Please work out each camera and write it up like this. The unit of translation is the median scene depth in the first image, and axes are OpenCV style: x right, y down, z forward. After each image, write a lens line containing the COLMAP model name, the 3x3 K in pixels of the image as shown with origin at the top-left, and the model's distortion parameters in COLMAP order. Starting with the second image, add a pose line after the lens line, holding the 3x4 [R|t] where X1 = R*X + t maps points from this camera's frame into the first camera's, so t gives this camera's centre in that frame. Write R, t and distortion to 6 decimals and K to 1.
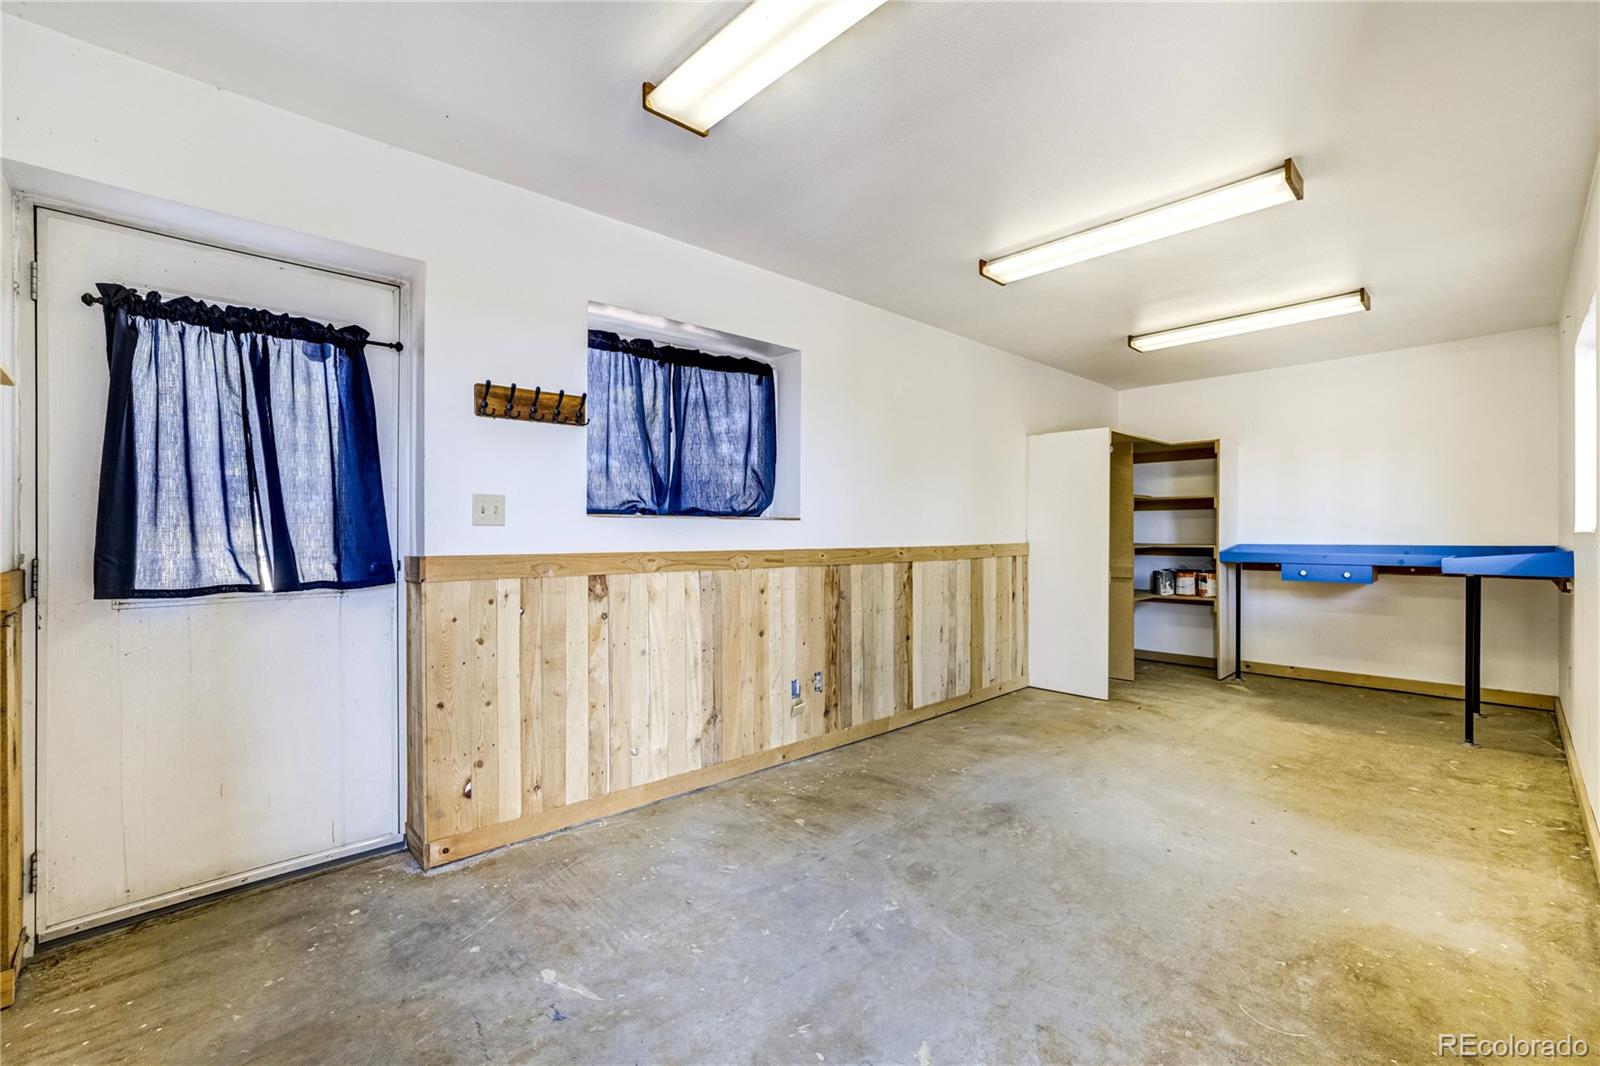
lens RADIAL K [[684.3, 0, 801.9], [0, 684.3, 537.4], [0, 0, 1]] dist [-0.020224, 0.000828]
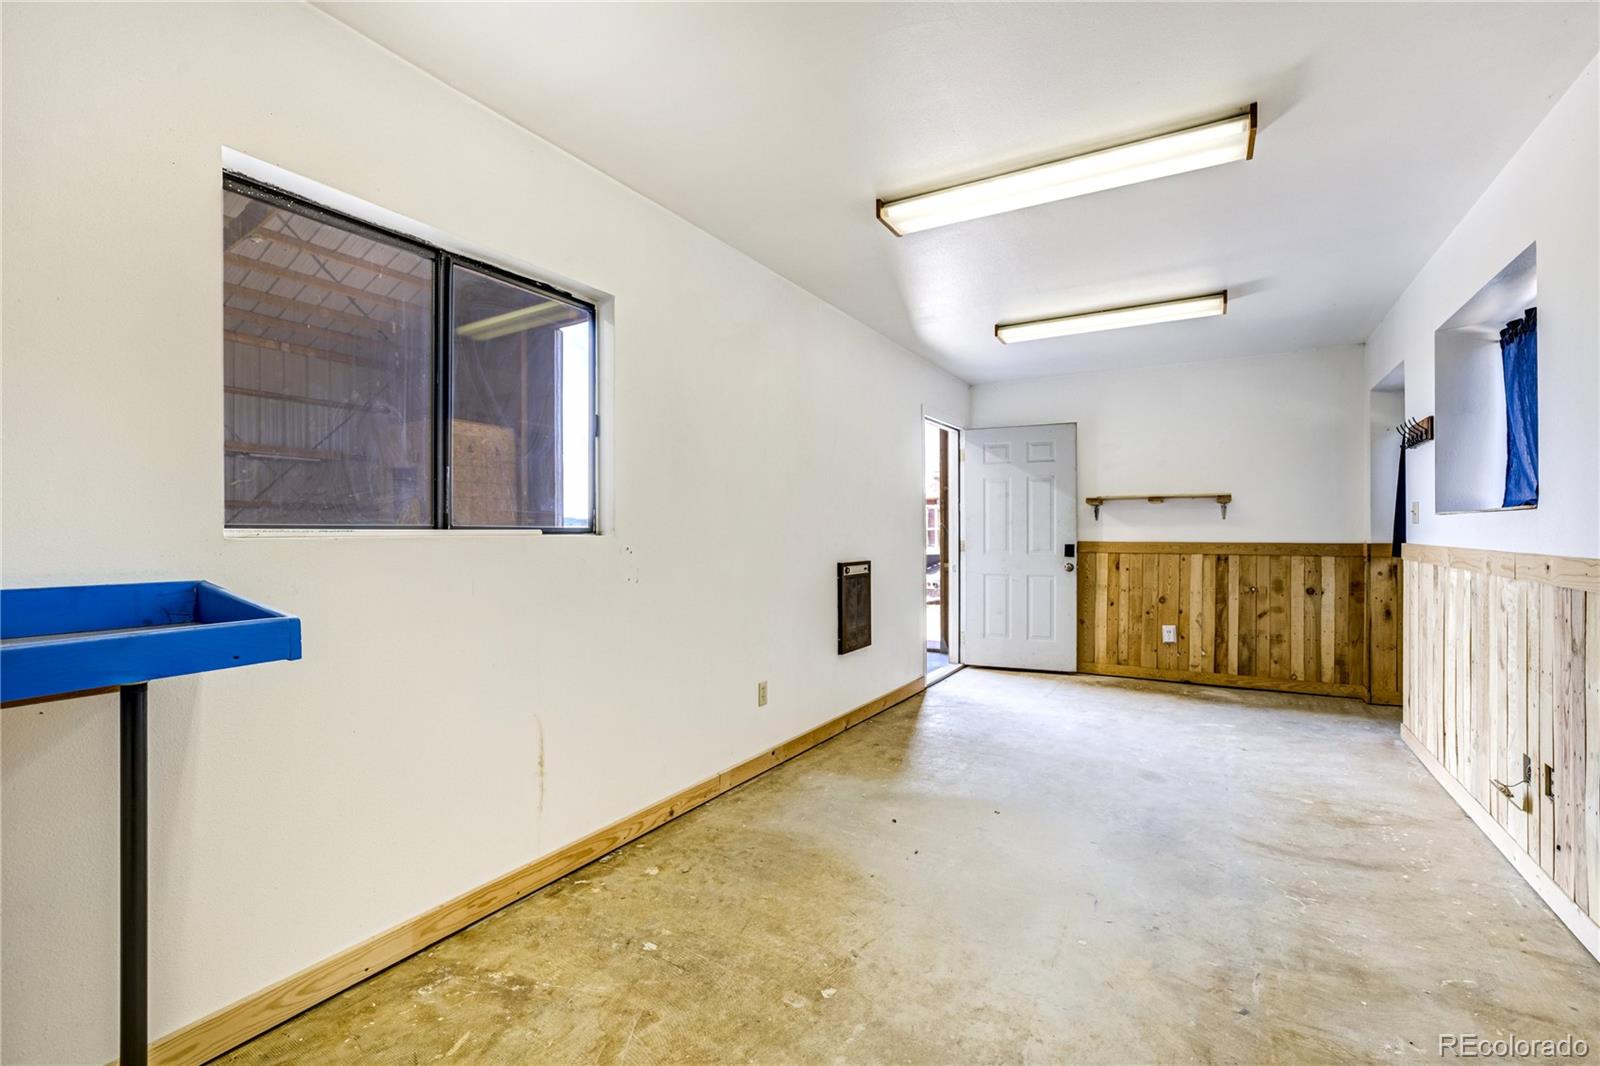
lens RADIAL K [[684.3, 0, 801.9], [0, 684.3, 537.4], [0, 0, 1]] dist [-0.020224, 0.000828]
pose [[-0.964523, 0.005590, -0.263938, 1.044739], [0.003875, 0.999968, 0.007017, -0.007422], [0.263969, 0.005745, -0.964514, 1.821857]]
